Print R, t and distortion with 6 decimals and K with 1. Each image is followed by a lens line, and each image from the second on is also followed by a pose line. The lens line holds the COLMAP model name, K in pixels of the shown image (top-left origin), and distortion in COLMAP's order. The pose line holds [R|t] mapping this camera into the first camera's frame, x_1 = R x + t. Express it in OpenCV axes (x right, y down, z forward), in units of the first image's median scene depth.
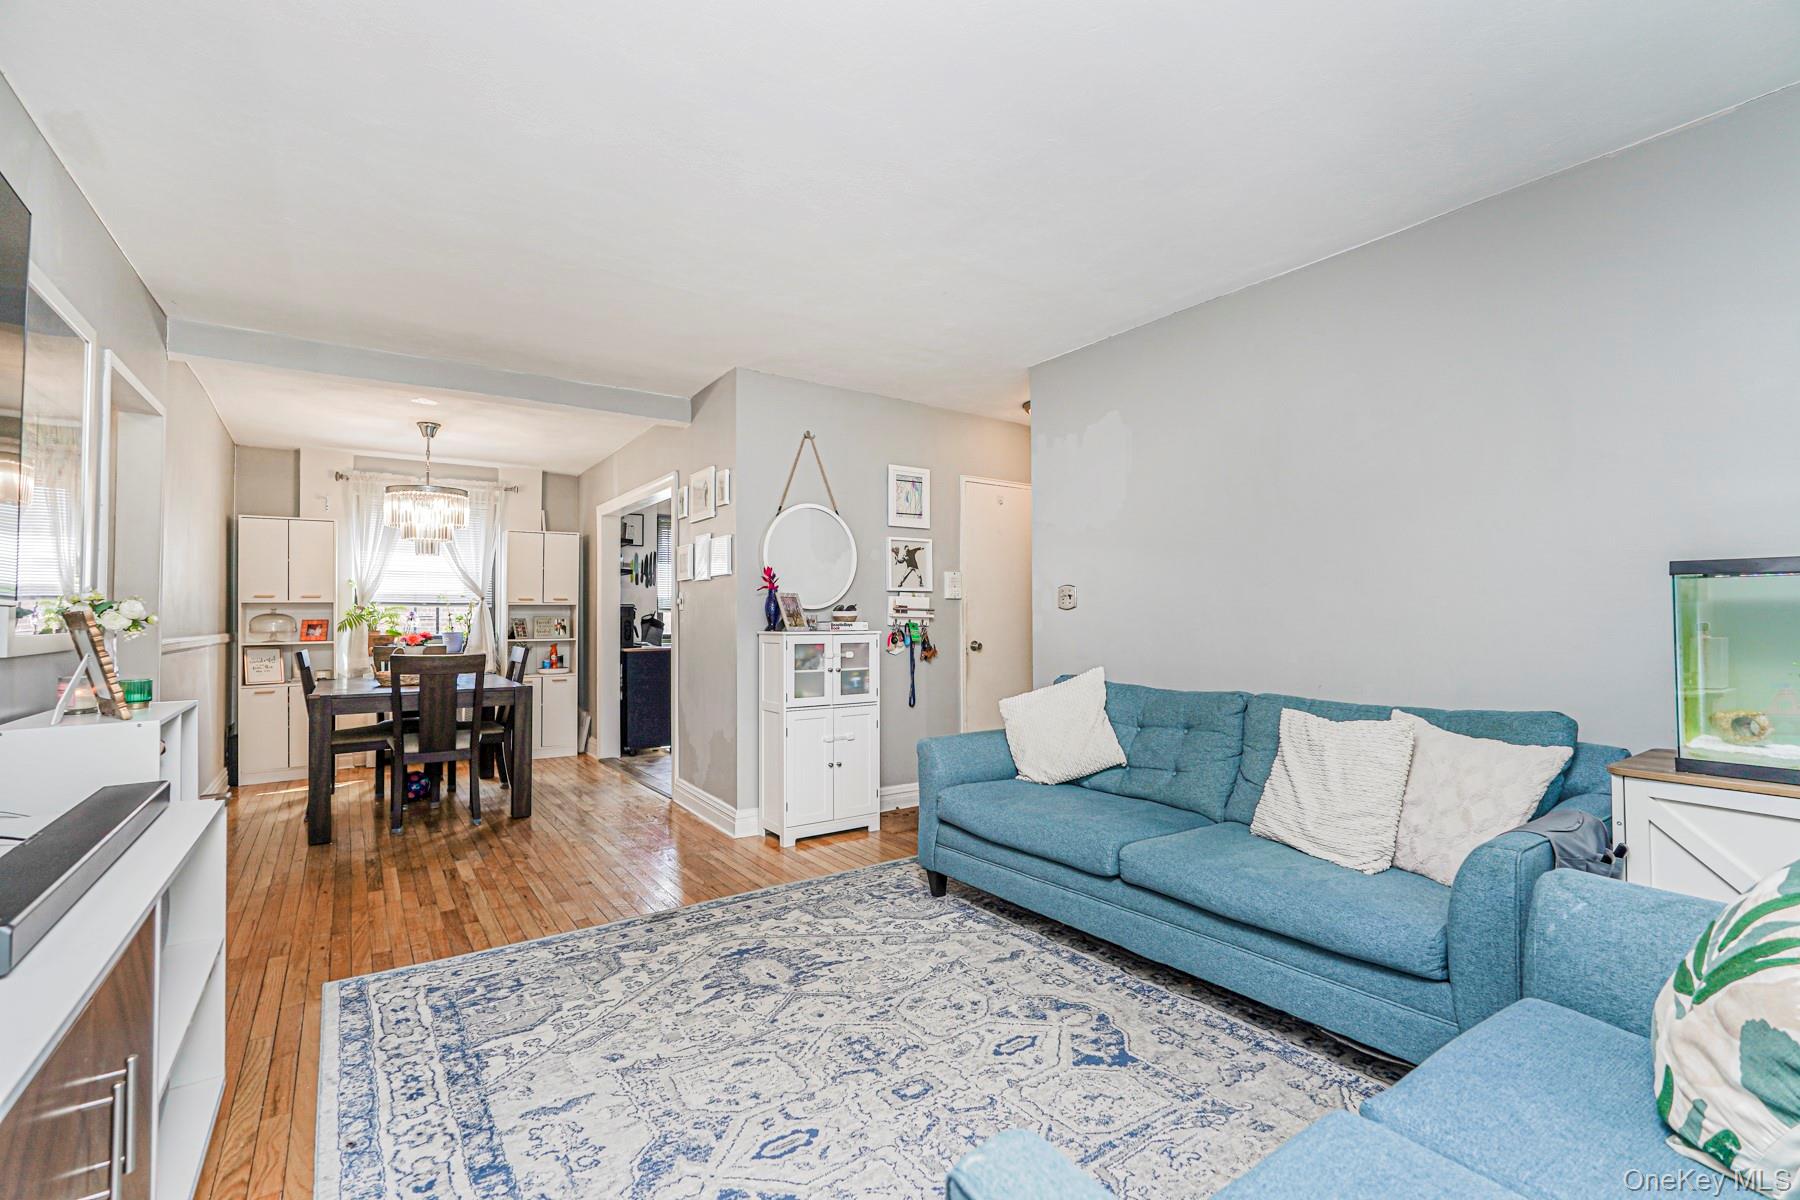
lens RADIAL K [[802.2, 0, 900.0], [0, 802.2, 600.0], [0, 0, 1]] dist [0.001456, 0.000356]
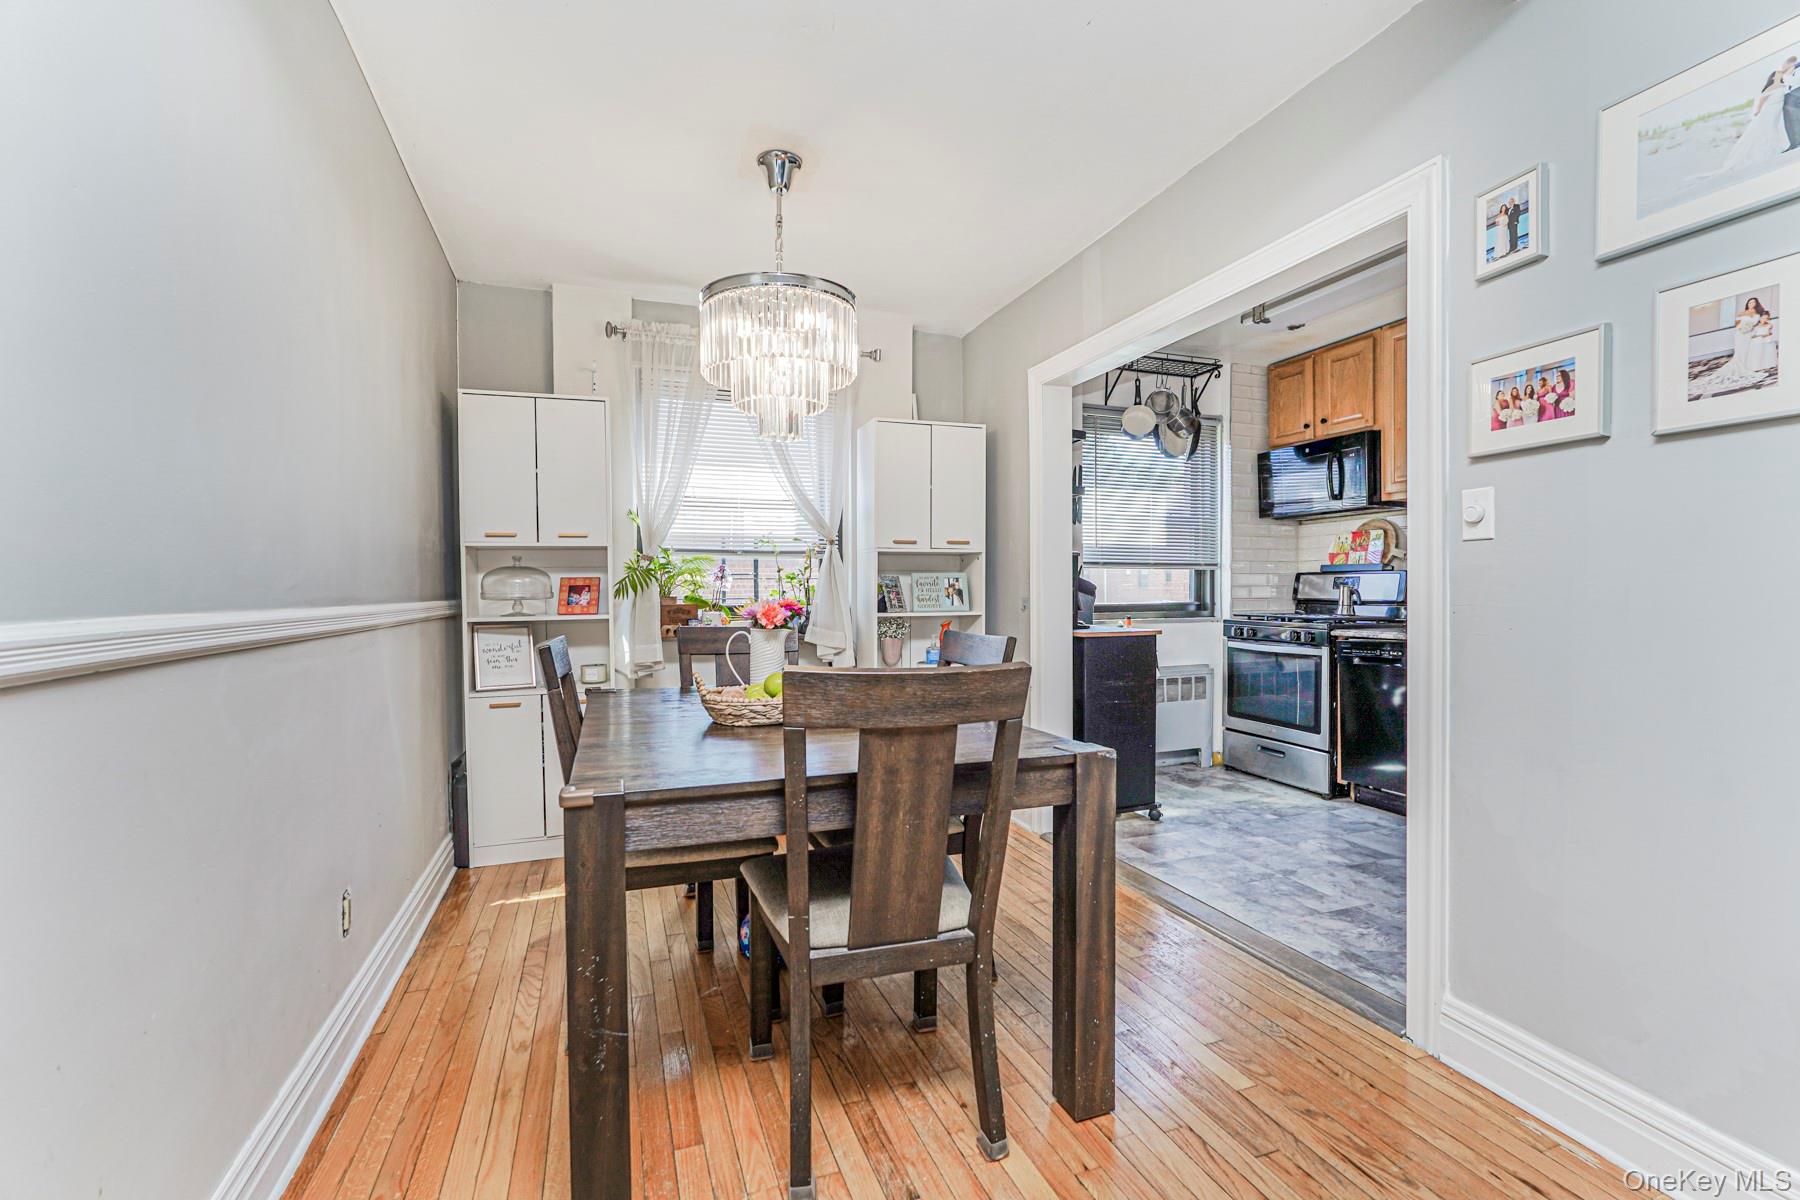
lens RADIAL K [[795.6, 0, 915.5], [0, 795.6, 601.8], [0, 0, 1]] dist [-0.000558, 0.000064]
pose [[0.973066, 0.005716, -0.230457, -0.358083], [0.003771, 0.999164, 0.040704, 0.019675], [0.230497, -0.040476, 0.972231, 0.493108]]
